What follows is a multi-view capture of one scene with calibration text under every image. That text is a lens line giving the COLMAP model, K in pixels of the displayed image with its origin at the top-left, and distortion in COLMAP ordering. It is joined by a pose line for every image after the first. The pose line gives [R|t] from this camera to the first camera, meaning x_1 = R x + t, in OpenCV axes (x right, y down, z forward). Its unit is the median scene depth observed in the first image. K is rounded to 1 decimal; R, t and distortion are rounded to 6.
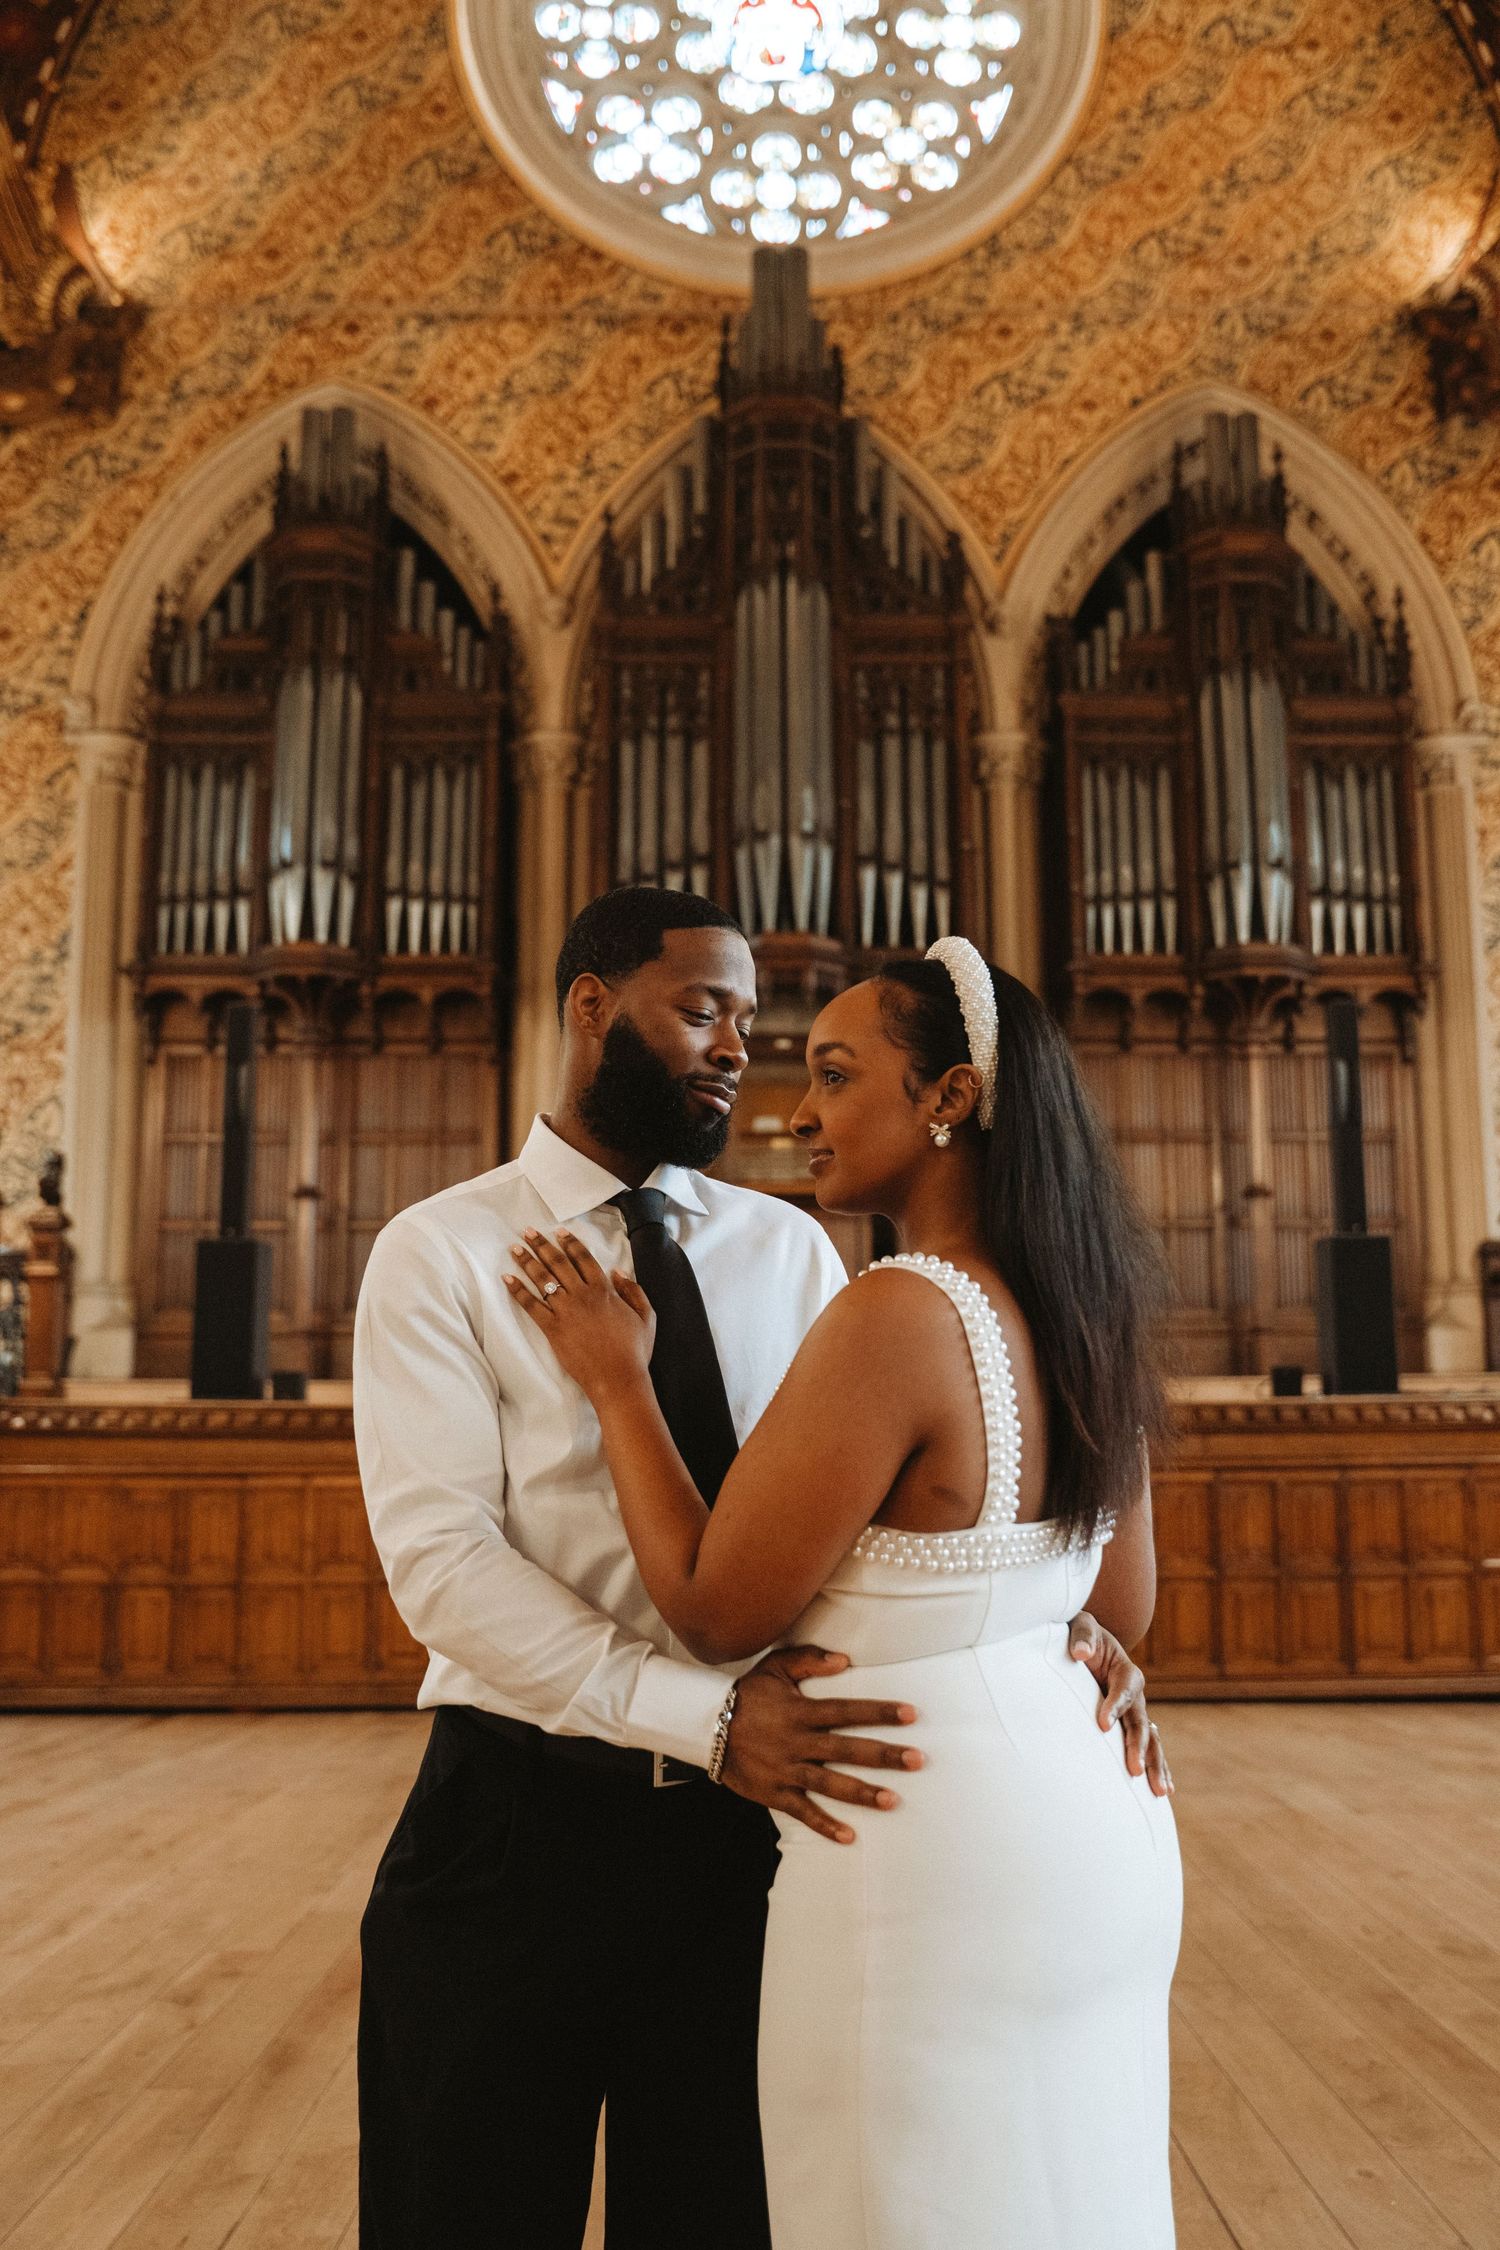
lens RADIAL K [[1984.9, 0, 750.0], [0, 1984.9, 1125.0], [0, 0, 1]] dist [-0.105029, 0.159934]
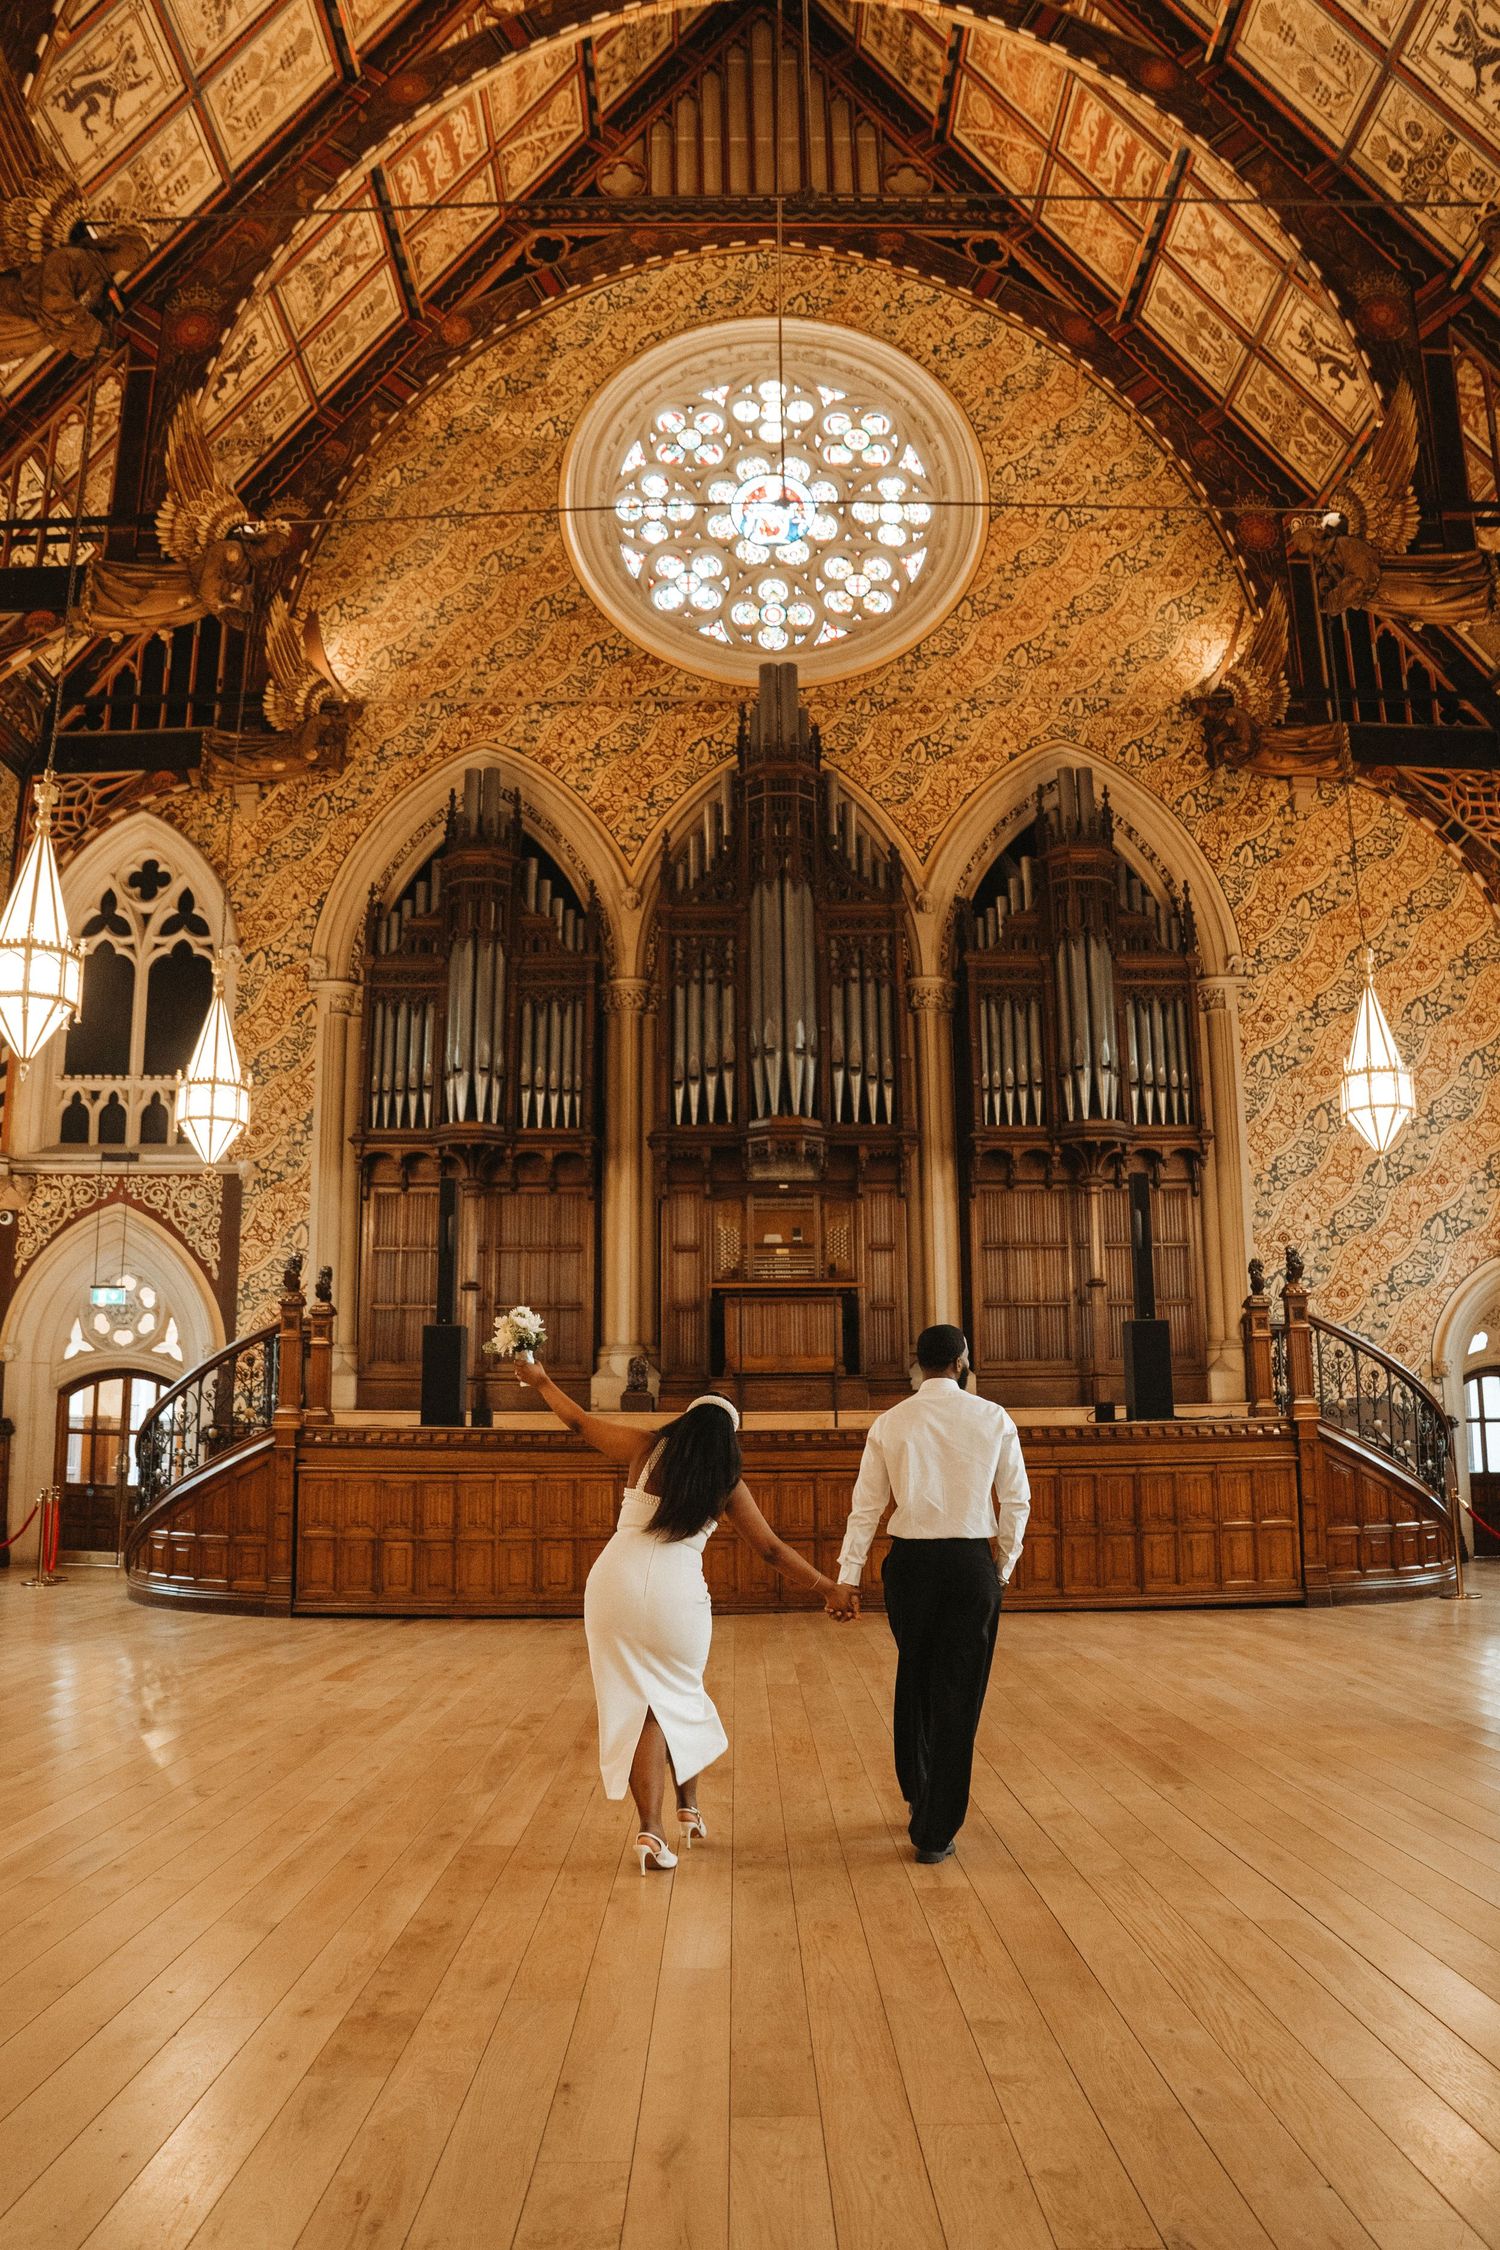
lens RADIAL K [[1558.7, 0, 714.6], [0, 1558.7, 1127.5], [0, 0, 1]] dist [-0.179144, 0.140774]
pose [[0.999877, -0.003815, -0.015210, -0.016846], [0.003166, 0.999093, -0.042460, -0.034038], [0.015359, 0.042406, 0.998982, -0.181166]]
